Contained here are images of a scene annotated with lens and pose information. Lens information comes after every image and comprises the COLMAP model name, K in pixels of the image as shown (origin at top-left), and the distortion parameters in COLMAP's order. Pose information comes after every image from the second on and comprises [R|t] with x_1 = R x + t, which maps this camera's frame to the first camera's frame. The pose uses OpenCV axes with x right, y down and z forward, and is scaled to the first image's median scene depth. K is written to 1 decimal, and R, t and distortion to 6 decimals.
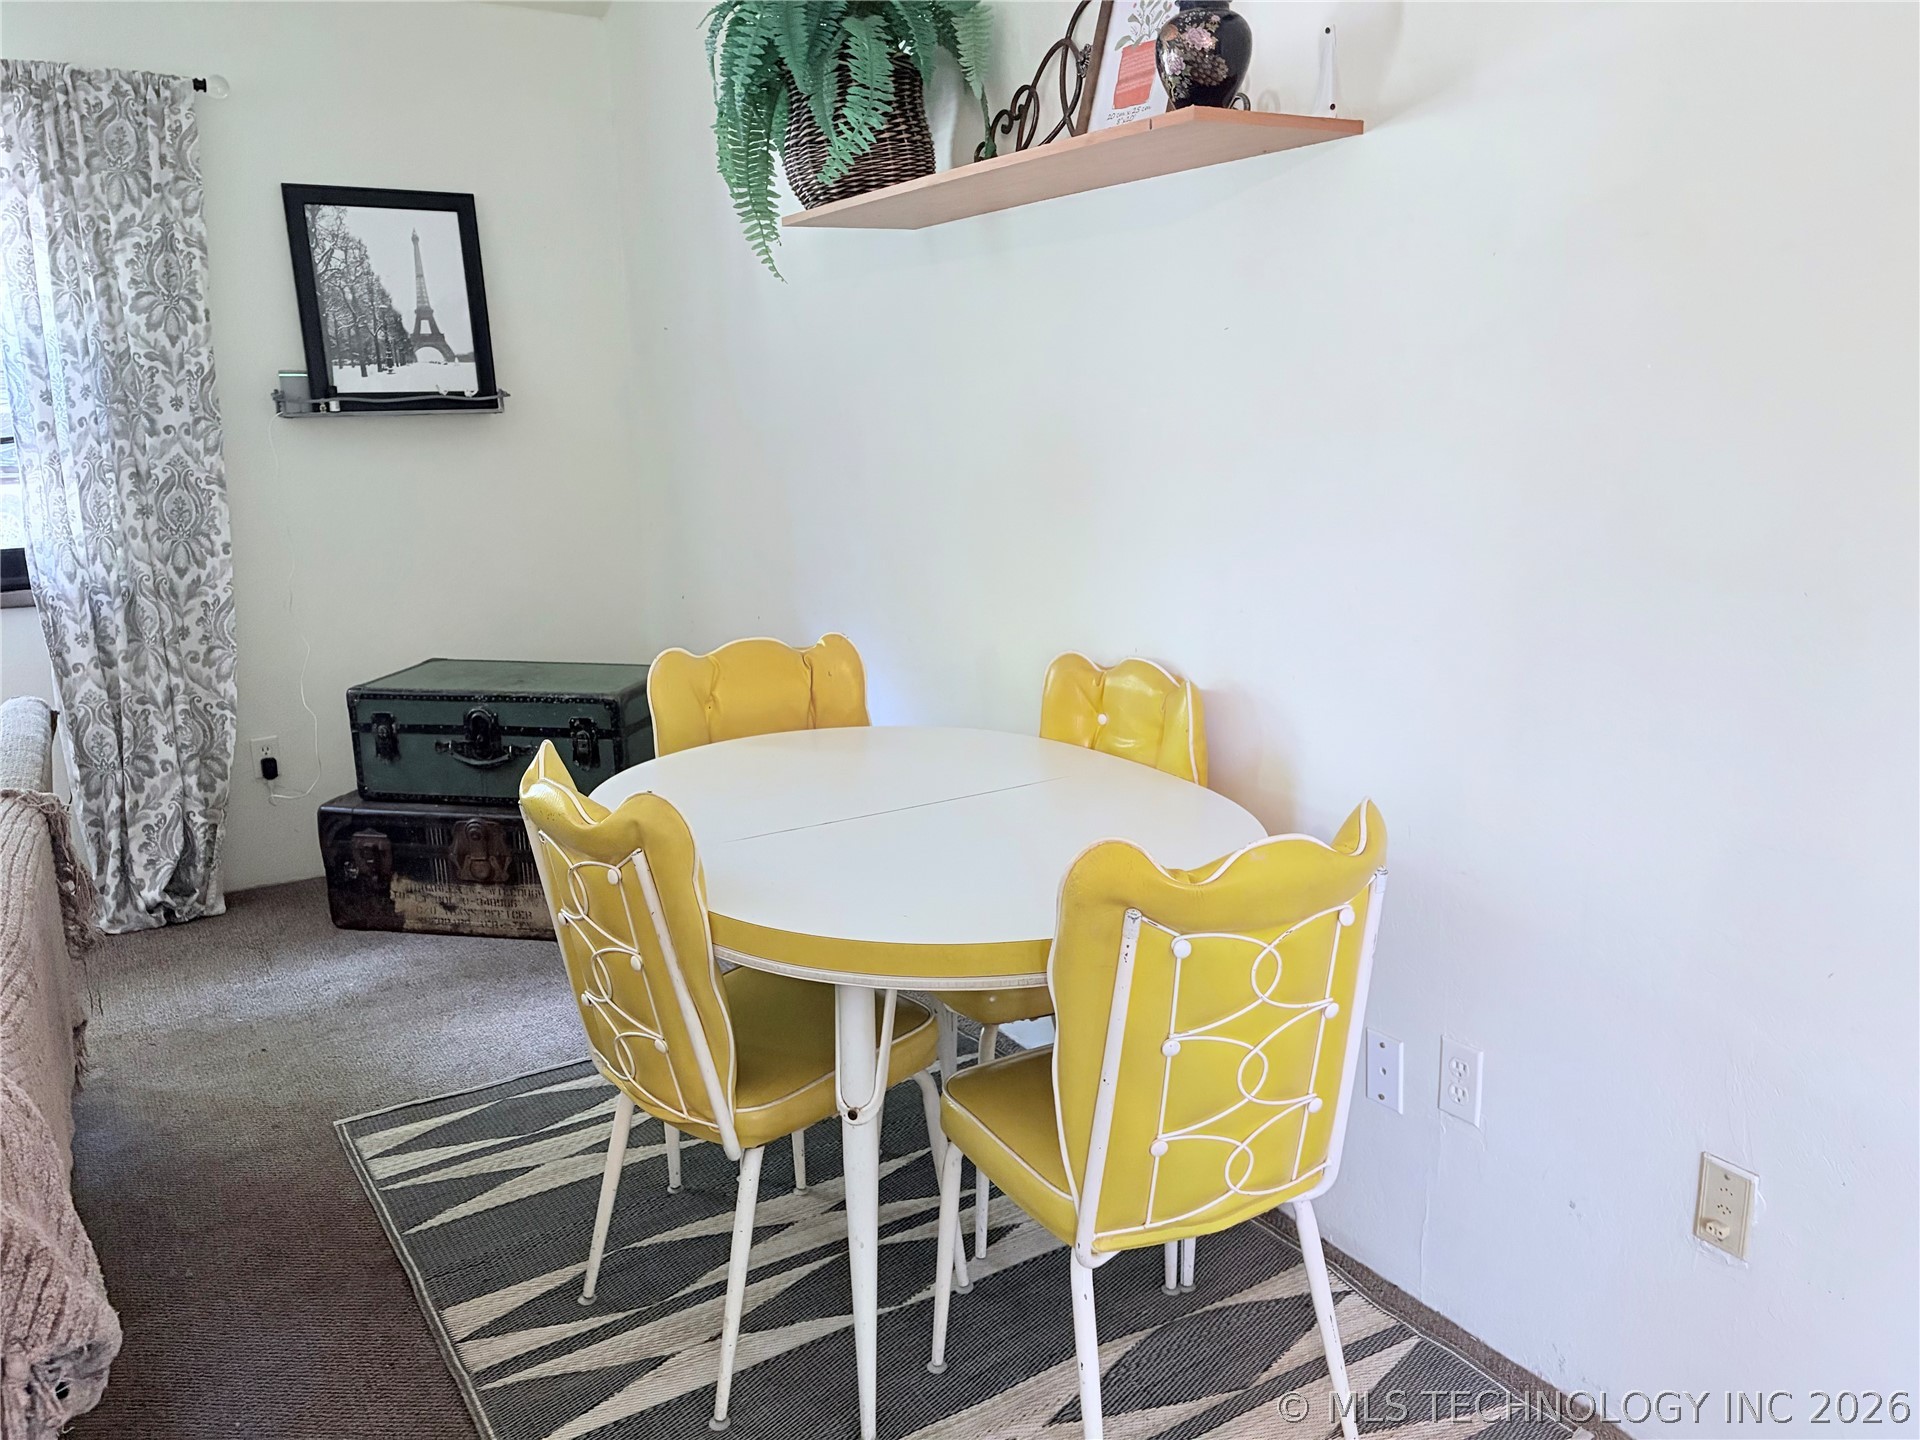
lens RADIAL K [[1445.2, 0, 964.3], [0, 1445.2, 727.9], [0, 0, 1]] dist [0.053884, -0.059332]
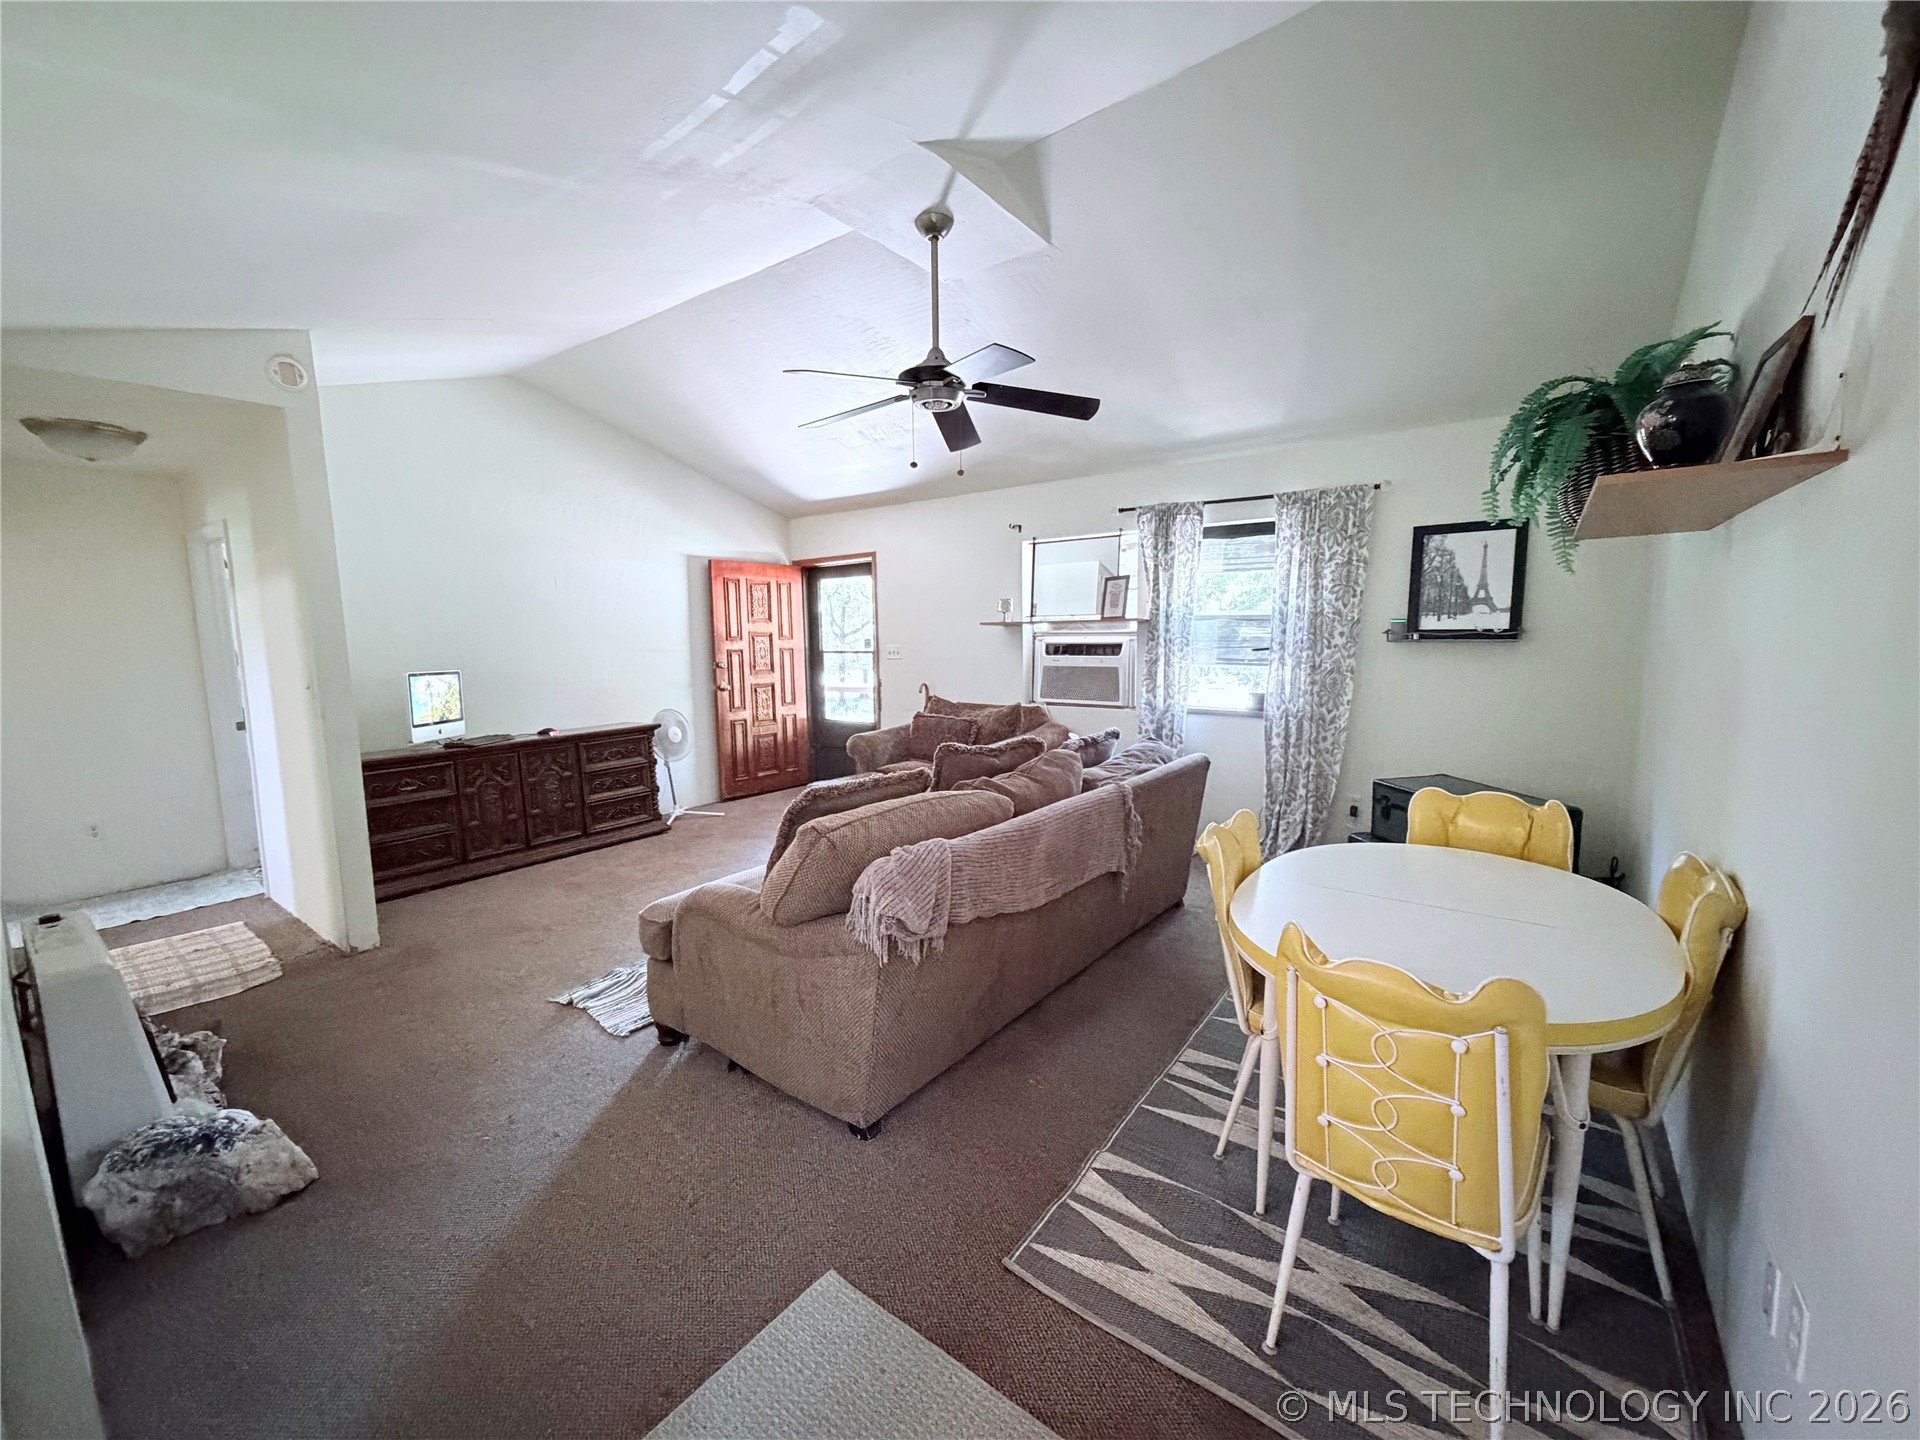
lens RADIAL K [[763.2, 0, 973.6], [0, 763.2, 722.6], [0, 0, 1]] dist [0.001204, 0.001753]
pose [[0.370288, 0.130397, -0.919719, 0.330423], [-0.196262, 0.978730, 0.059747, -0.059916], [0.907947, 0.158383, 0.388004, 0.100786]]
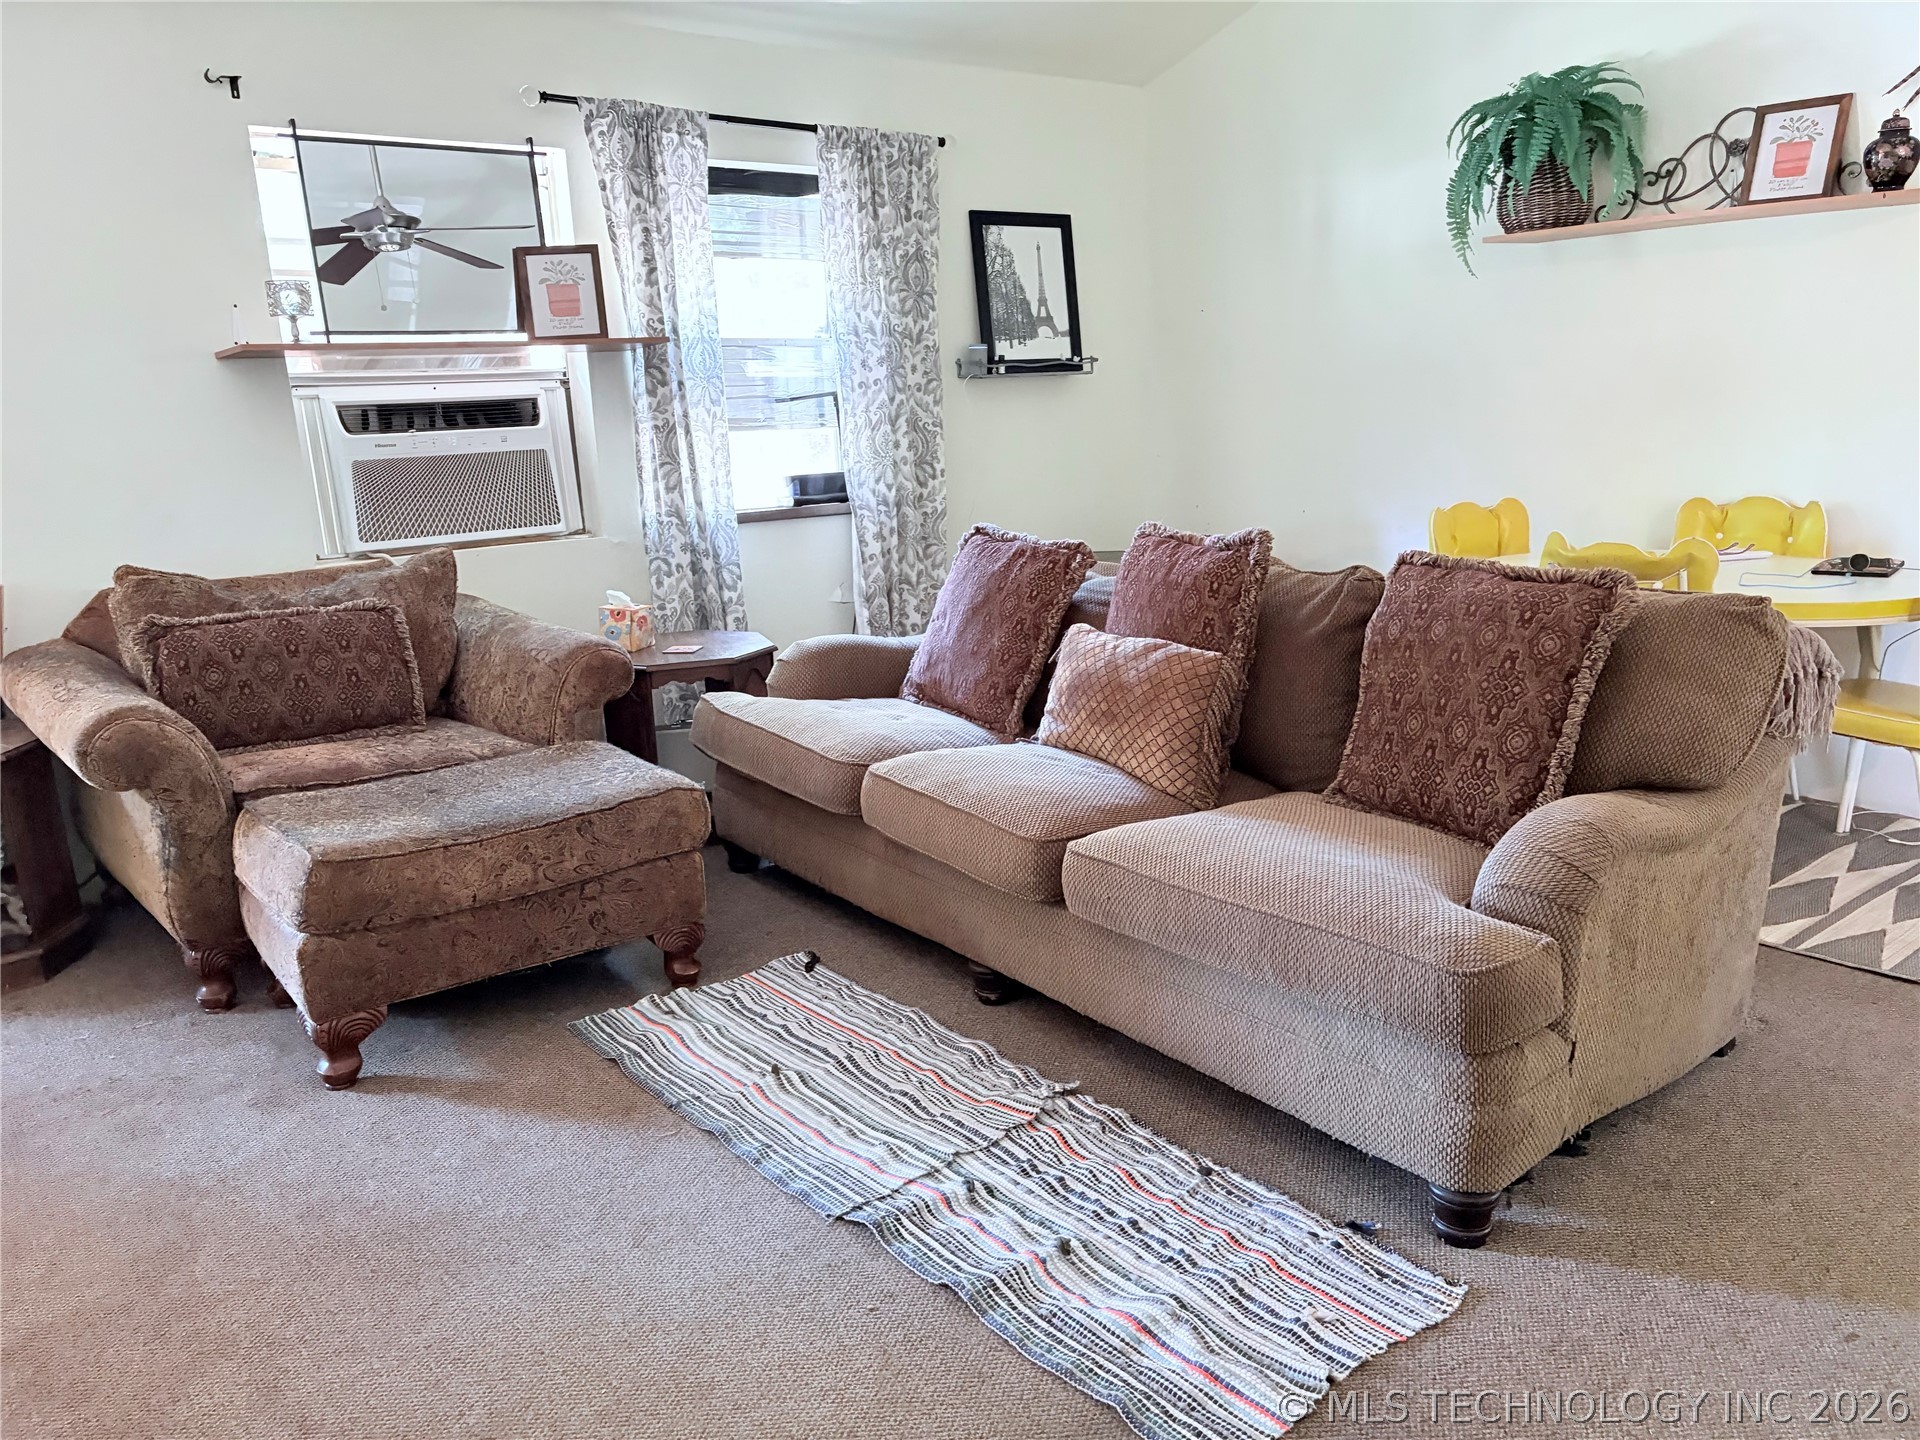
lens RADIAL K [[1445.2, 0, 971.9], [0, 1445.2, 731.2], [0, 0, 1]] dist [0.053884, -0.059332]
pose [[0.993315, -0.042551, 0.107310, -0.692620], [0.041104, 0.999032, 0.015662, 0.114302], [-0.107872, -0.011147, 0.994102, -0.426358]]
